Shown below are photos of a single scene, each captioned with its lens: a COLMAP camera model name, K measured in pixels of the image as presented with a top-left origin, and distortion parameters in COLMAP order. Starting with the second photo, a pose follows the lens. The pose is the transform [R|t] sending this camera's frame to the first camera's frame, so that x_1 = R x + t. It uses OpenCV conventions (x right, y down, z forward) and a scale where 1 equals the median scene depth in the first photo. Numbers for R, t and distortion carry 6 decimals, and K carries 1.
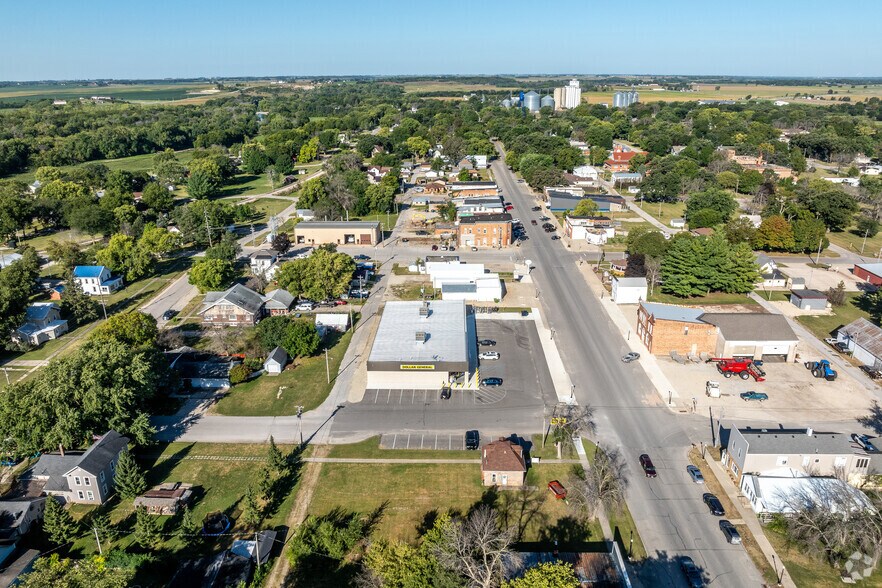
lens RADIAL K [[622.1, 0, 441.0], [0, 622.1, 294.0], [0, 0, 1]] dist [-0.036547, -0.003278]
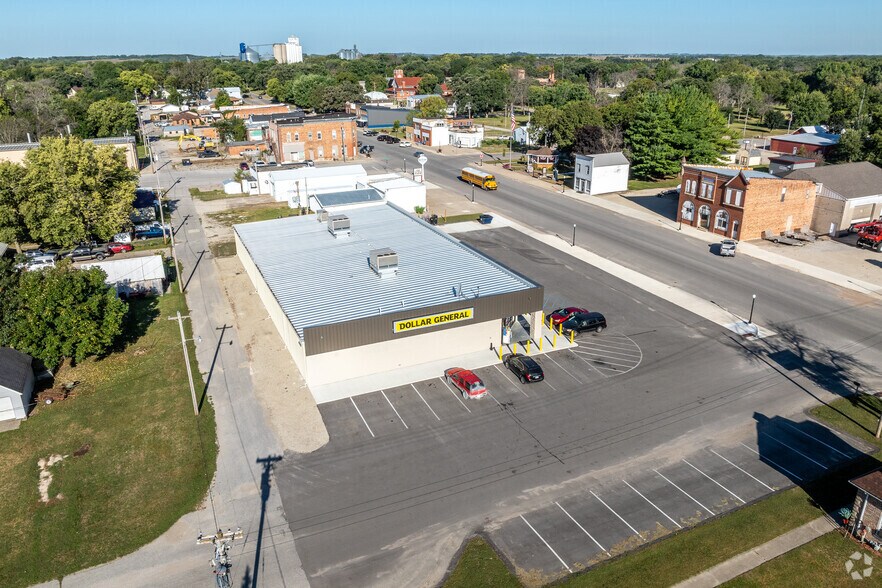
lens RADIAL K [[633.2, 0, 441.0], [0, 633.2, 294.0], [0, 0, 1]] dist [-0.041612, -0.002695]
pose [[0.897916, -0.156647, 0.411349, -0.135766], [0.149196, 0.987523, 0.050388, 0.057231], [-0.414109, 0.016128, 0.910084, 0.443608]]
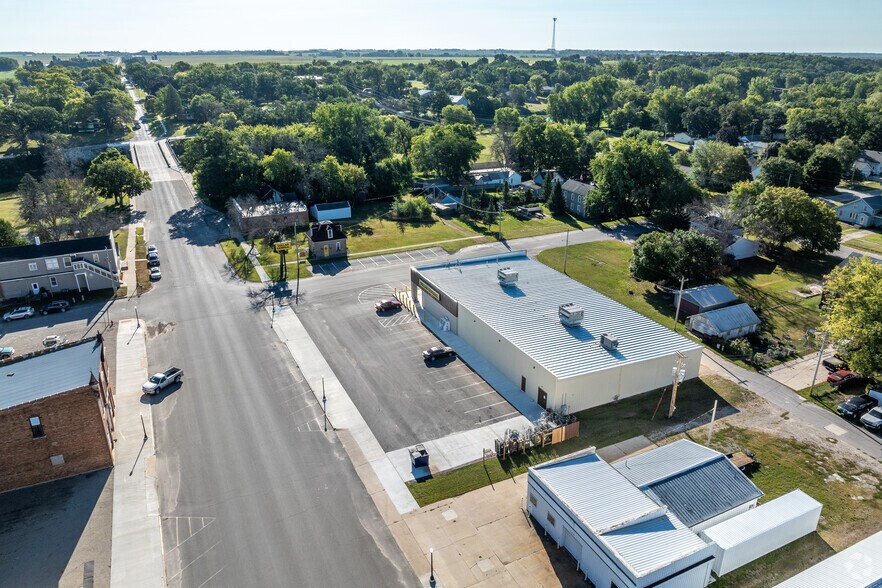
lens RADIAL K [[622.1, 0, 441.0], [0, 622.1, 294.0], [0, 0, 1]] dist [-0.036547, -0.003278]
pose [[-0.894310, 0.171188, -0.413405, 0.227188], [-0.142950, 0.766190, 0.626512, -0.236481], [0.423998, 0.619393, -0.660741, 1.063510]]
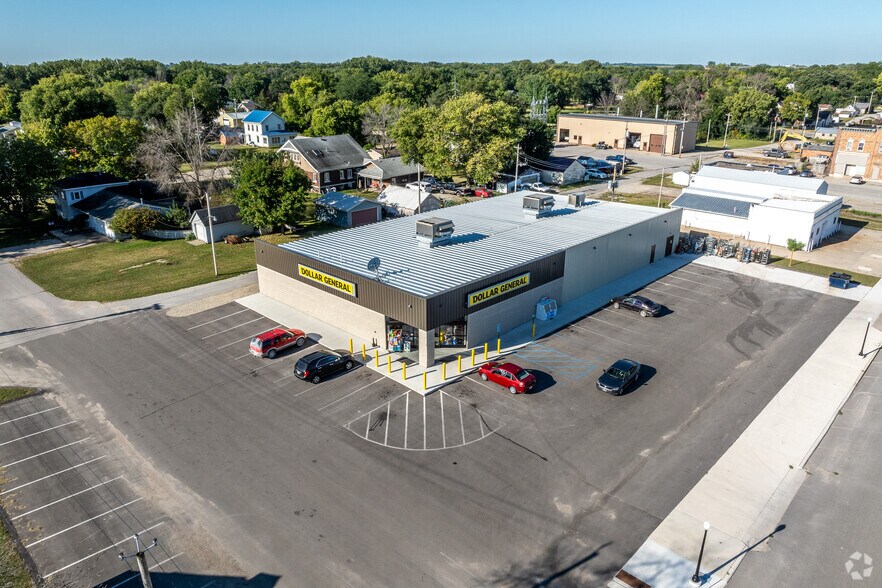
lens RADIAL K [[626.2, 0, 441.0], [0, 626.2, 294.0], [0, 0, 1]] dist [-0.038176, -0.001286]
pose [[0.735067, 0.241329, -0.633590, 0.171452], [-0.233791, 0.967412, 0.097242, 0.051846], [0.636410, 0.076648, 0.767533, 0.531030]]
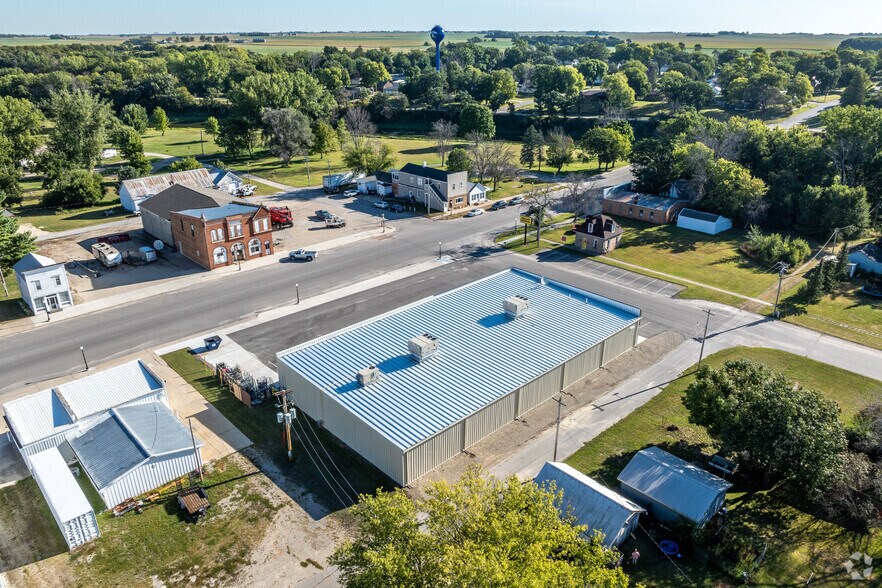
lens RADIAL K [[622.1, 0, 441.0], [0, 622.1, 294.0], [0, 0, 1]] dist [-0.036547, -0.003278]
pose [[-0.703044, -0.271127, 0.657434, -0.259041], [0.245118, 0.775431, 0.581913, -0.206190], [-0.667568, 0.570260, -0.478704, 0.979636]]
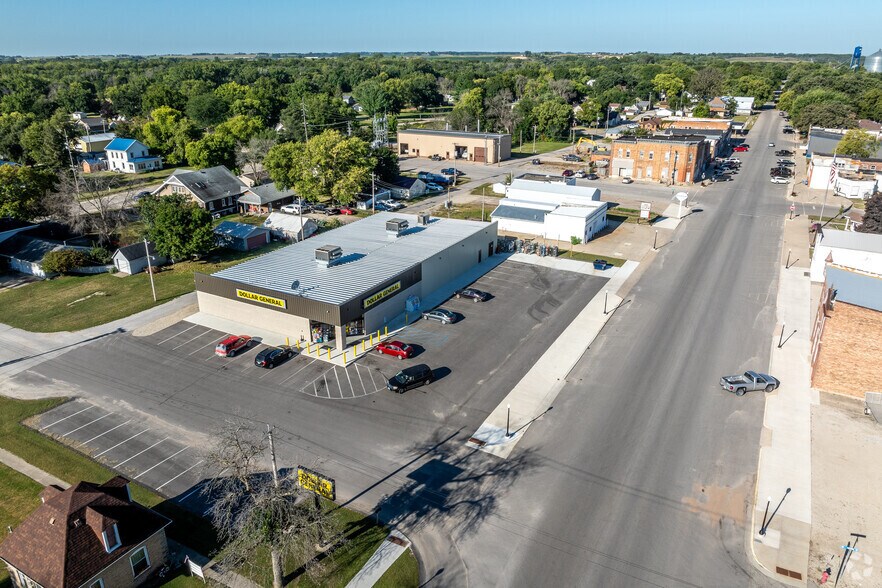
lens RADIAL K [[622.1, 0, 441.0], [0, 622.1, 294.0], [0, 0, 1]] dist [-0.036547, -0.003278]
pose [[0.883931, 0.175055, -0.433615, 0.223298], [-0.161976, 0.984500, 0.067262, 0.038025], [0.438668, 0.010781, 0.898584, 0.417385]]
